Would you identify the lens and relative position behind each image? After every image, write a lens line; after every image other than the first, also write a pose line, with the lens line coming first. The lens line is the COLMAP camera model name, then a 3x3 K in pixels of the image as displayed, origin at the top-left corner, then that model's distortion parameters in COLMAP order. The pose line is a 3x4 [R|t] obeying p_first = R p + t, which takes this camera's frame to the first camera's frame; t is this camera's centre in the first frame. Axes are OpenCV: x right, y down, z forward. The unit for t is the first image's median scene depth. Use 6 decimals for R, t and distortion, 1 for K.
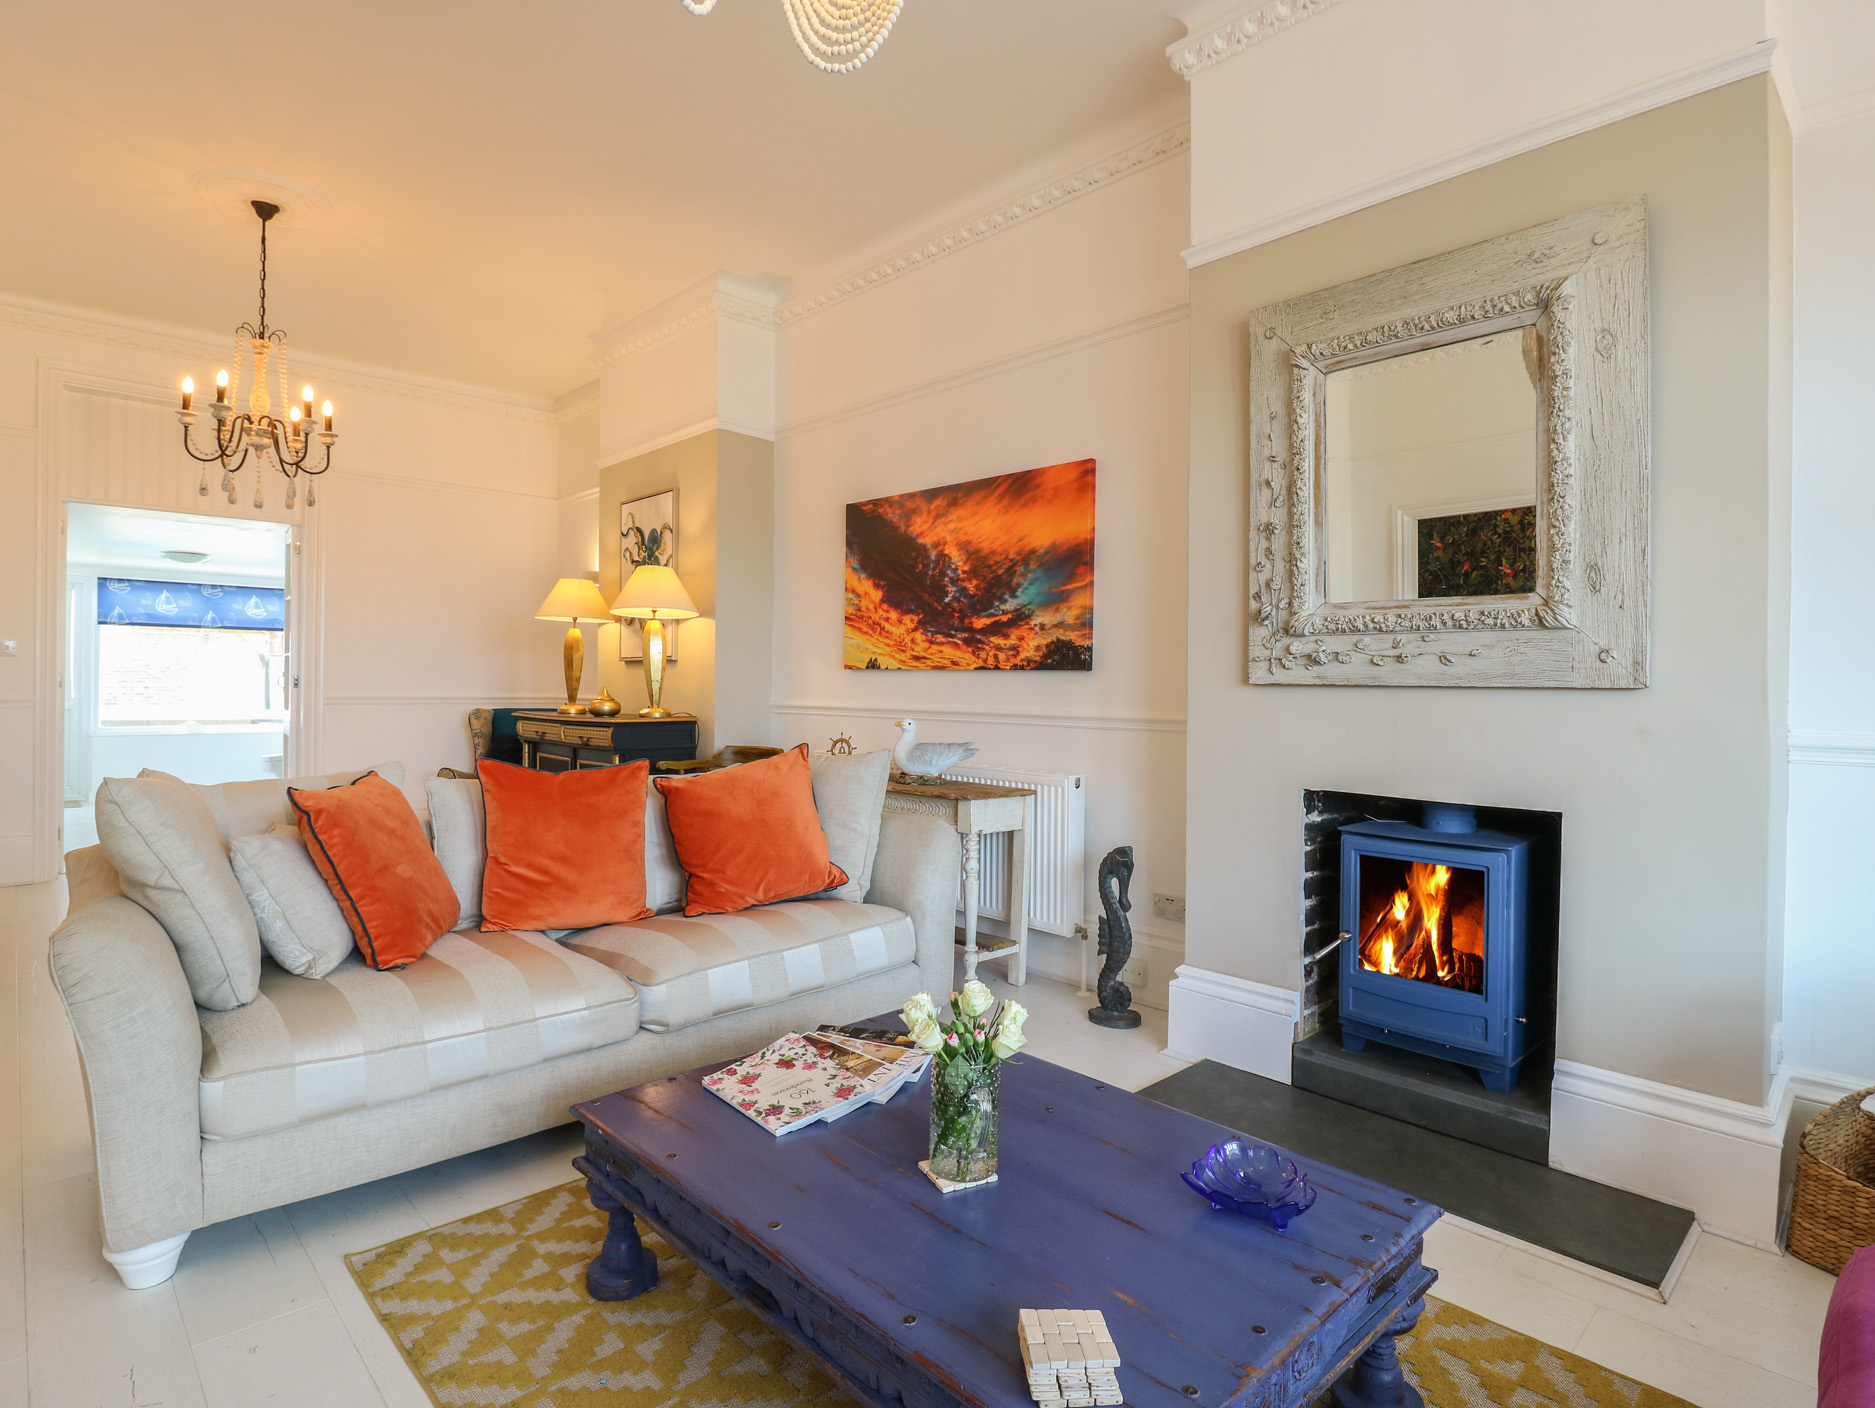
lens RADIAL K [[979.0, 0, 949.4], [0, 979.0, 685.1], [0, 0, 1]] dist [0.007530, -0.017737]
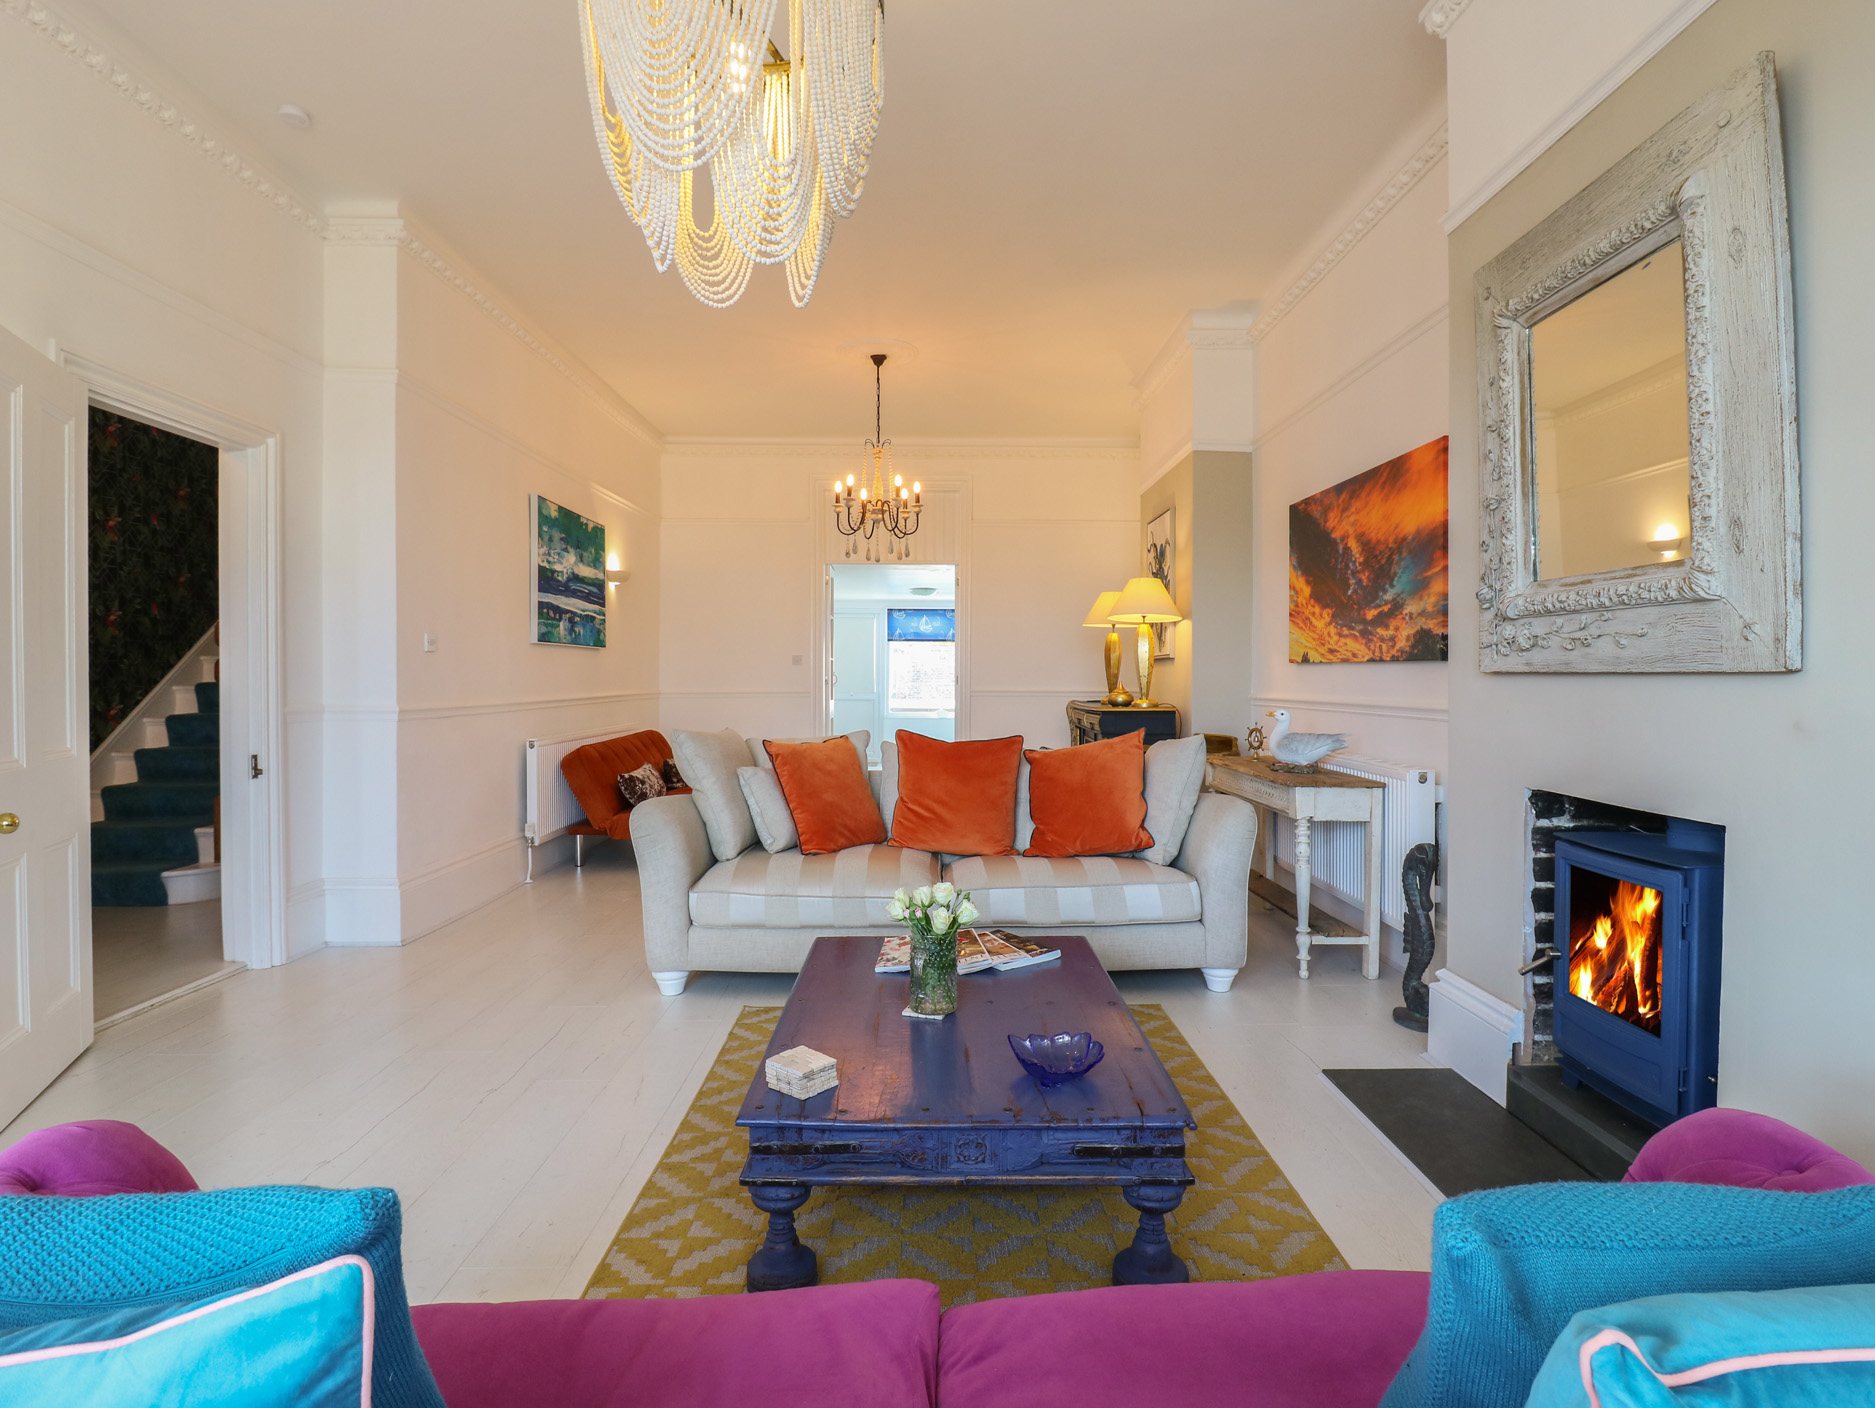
lens RADIAL K [[979.0, 0, 949.4], [0, 979.0, 685.1], [0, 0, 1]] dist [0.007530, -0.017737]
pose [[0.733624, -0.003358, -0.679547, 0.518196], [0.005291, 0.999986, 0.000771, 0.006746], [0.679535, -0.004161, 0.733632, -0.022548]]
